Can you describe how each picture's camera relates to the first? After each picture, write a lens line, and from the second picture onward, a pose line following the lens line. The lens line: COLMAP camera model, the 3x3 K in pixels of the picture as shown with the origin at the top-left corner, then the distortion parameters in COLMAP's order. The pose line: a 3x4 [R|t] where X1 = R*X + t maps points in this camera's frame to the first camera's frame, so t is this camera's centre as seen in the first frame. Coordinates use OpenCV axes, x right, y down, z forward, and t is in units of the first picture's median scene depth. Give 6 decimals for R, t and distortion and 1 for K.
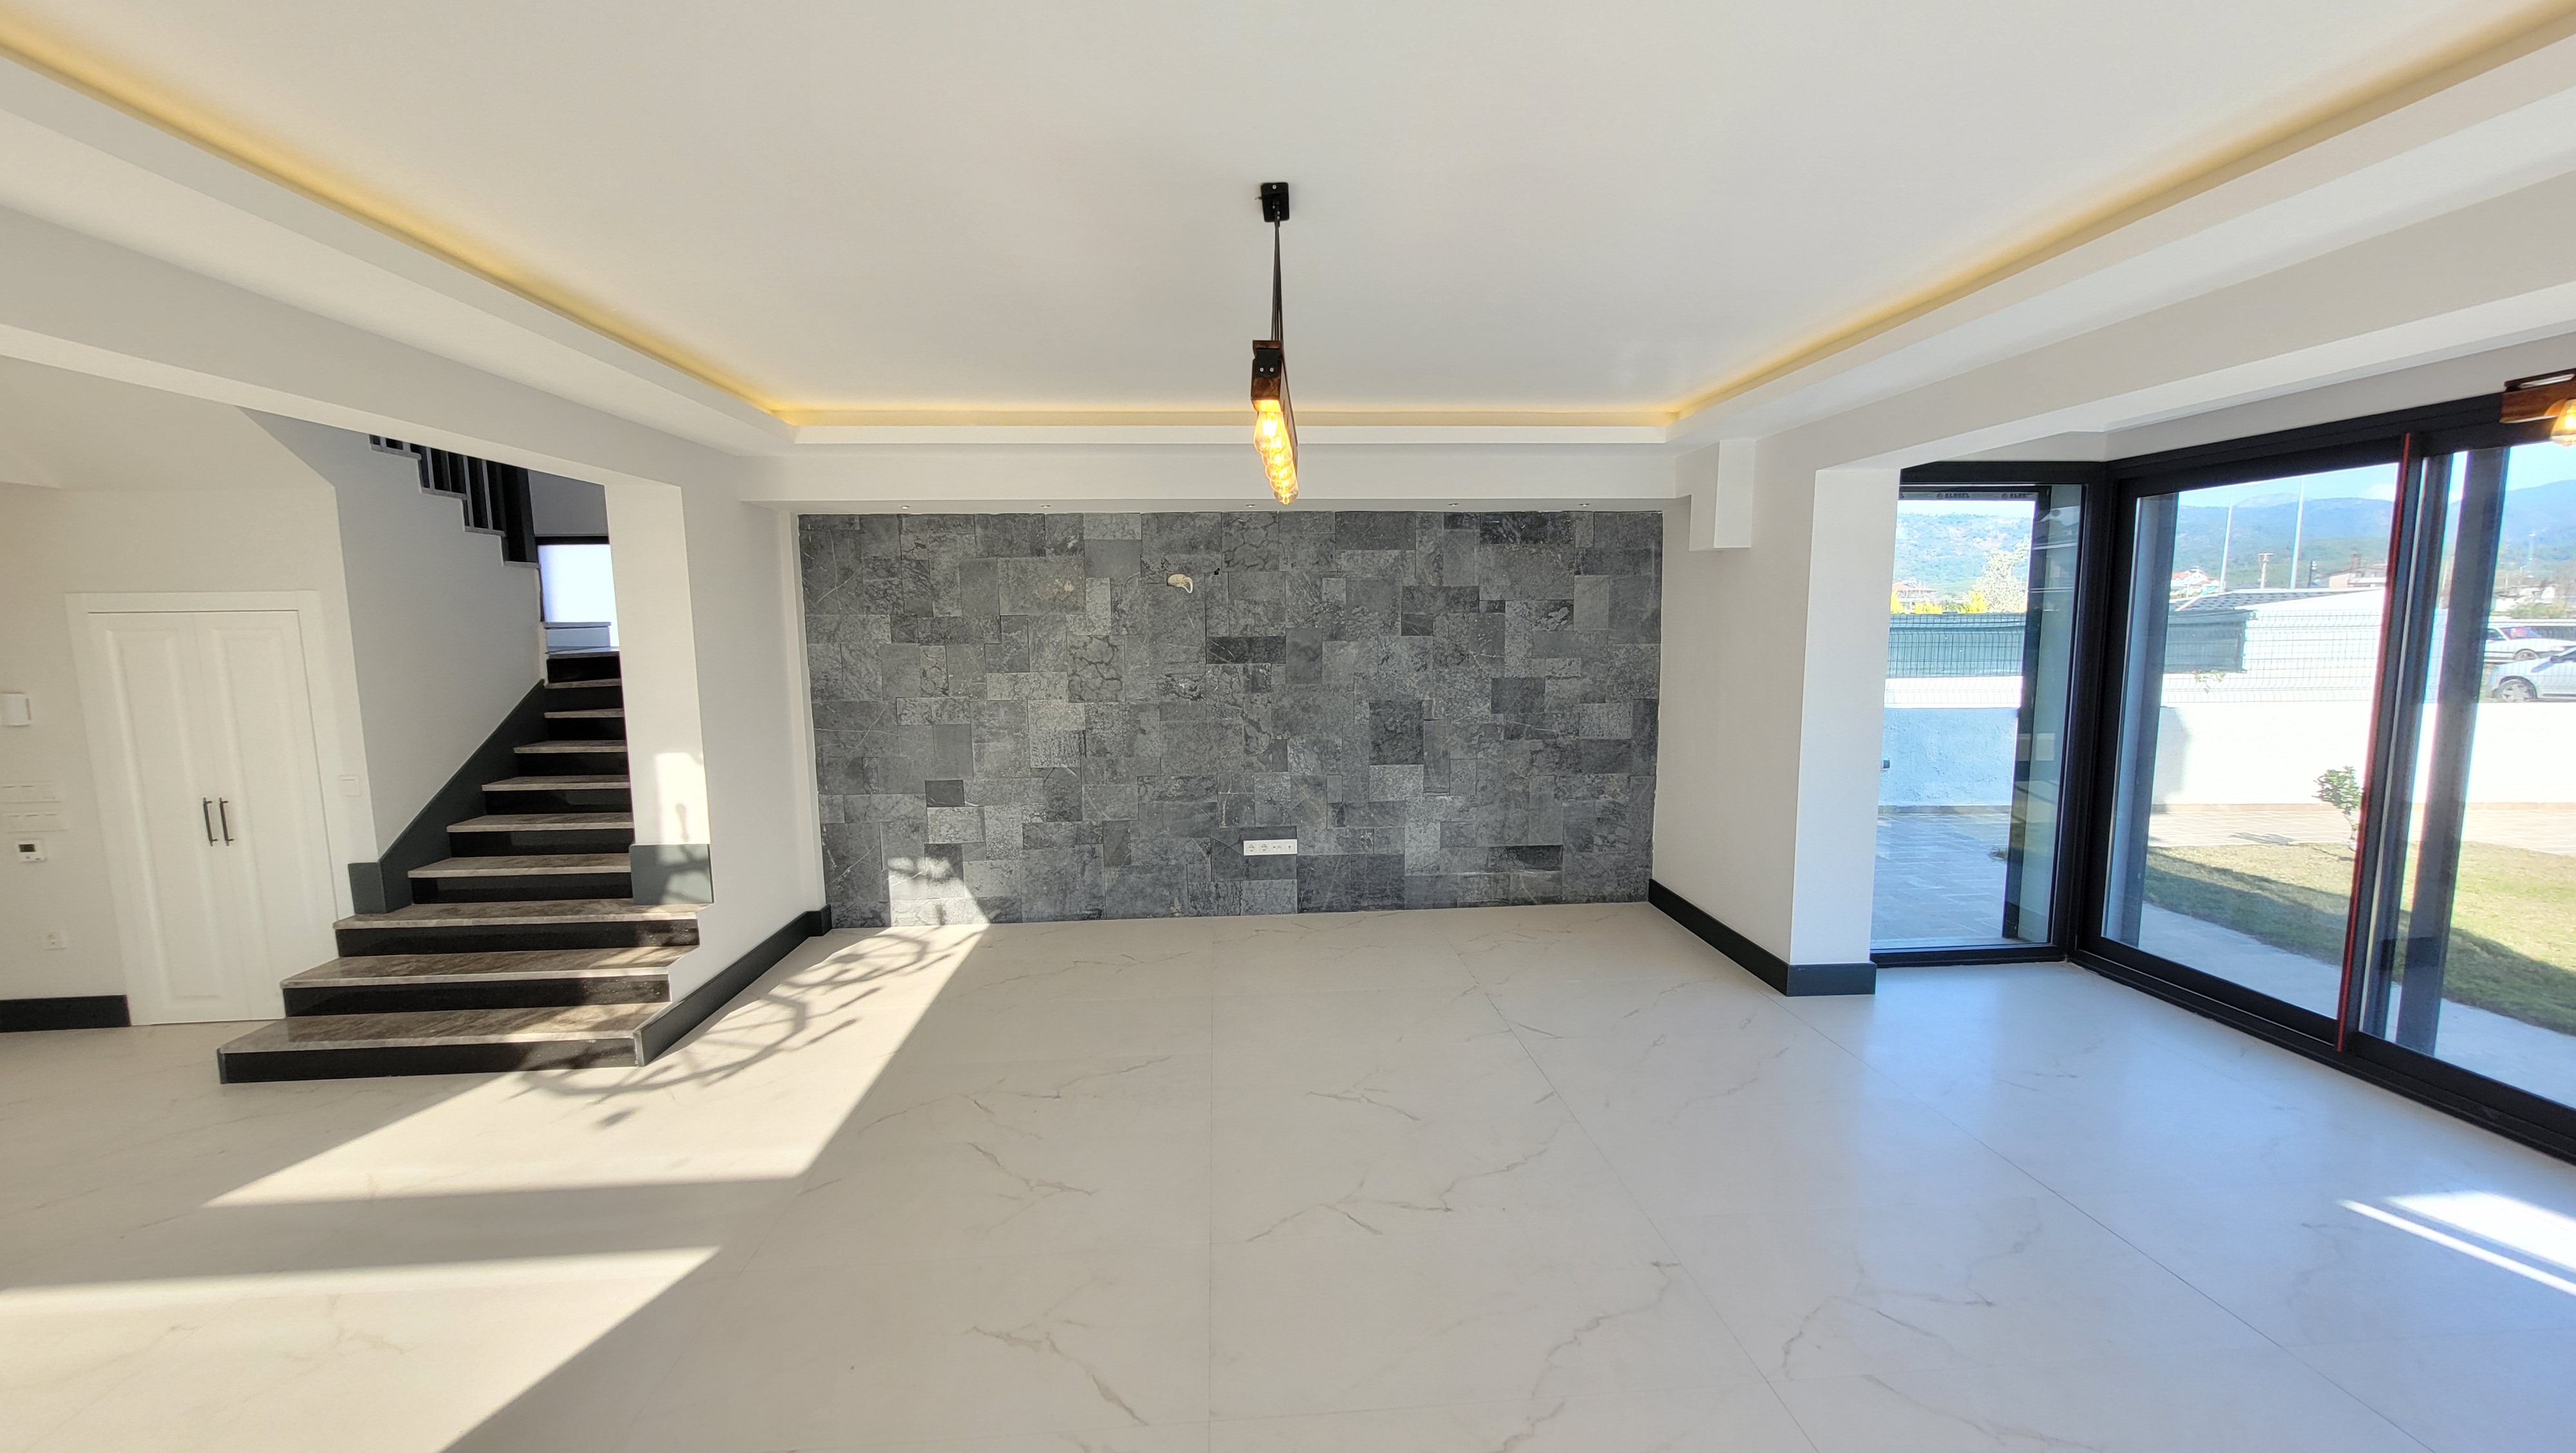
lens RADIAL K [[1000.8, 0, 1297.9], [0, 1000.8, 736.8], [0, 0, 1]] dist [-0.009443, 0.000305]
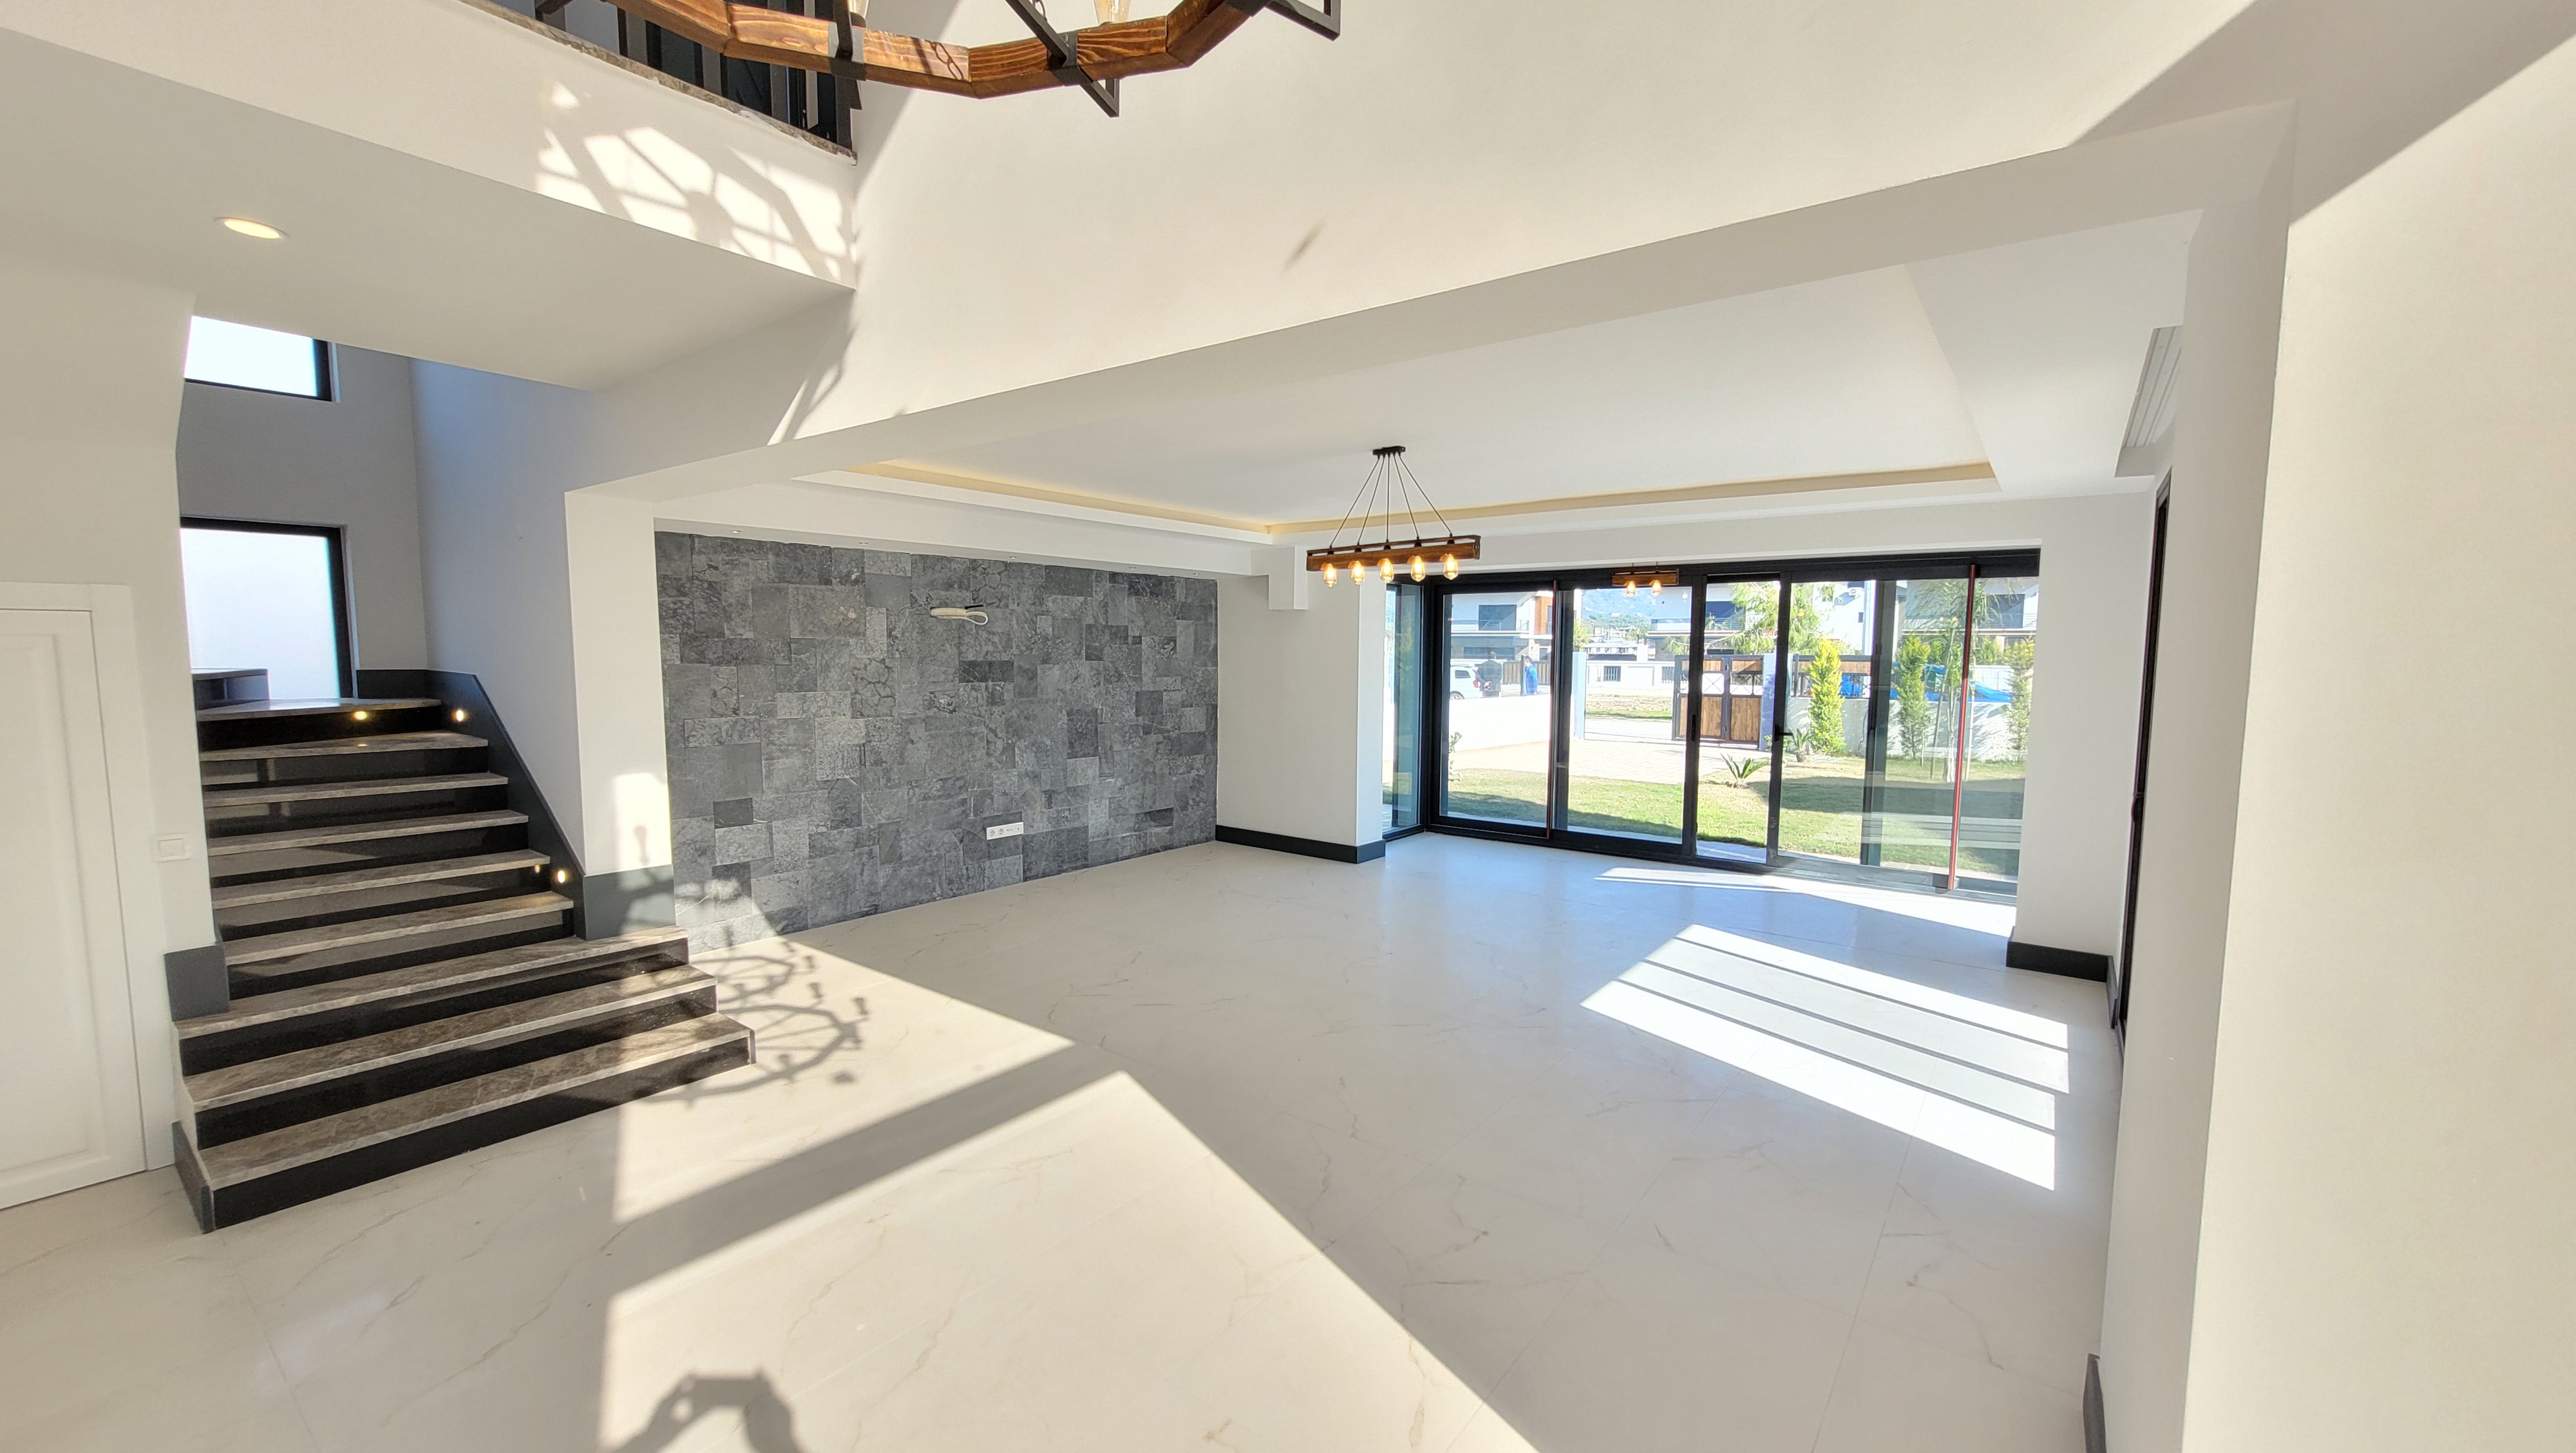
lens RADIAL K [[1000.8, 0, 1297.9], [0, 1000.8, 736.8], [0, 0, 1]] dist [-0.009443, 0.000305]
pose [[0.664163, -0.048537, 0.746011, -0.717835], [0.072117, 0.997396, 0.000688, 0.020341], [-0.744101, 0.053343, 0.665934, -0.097481]]
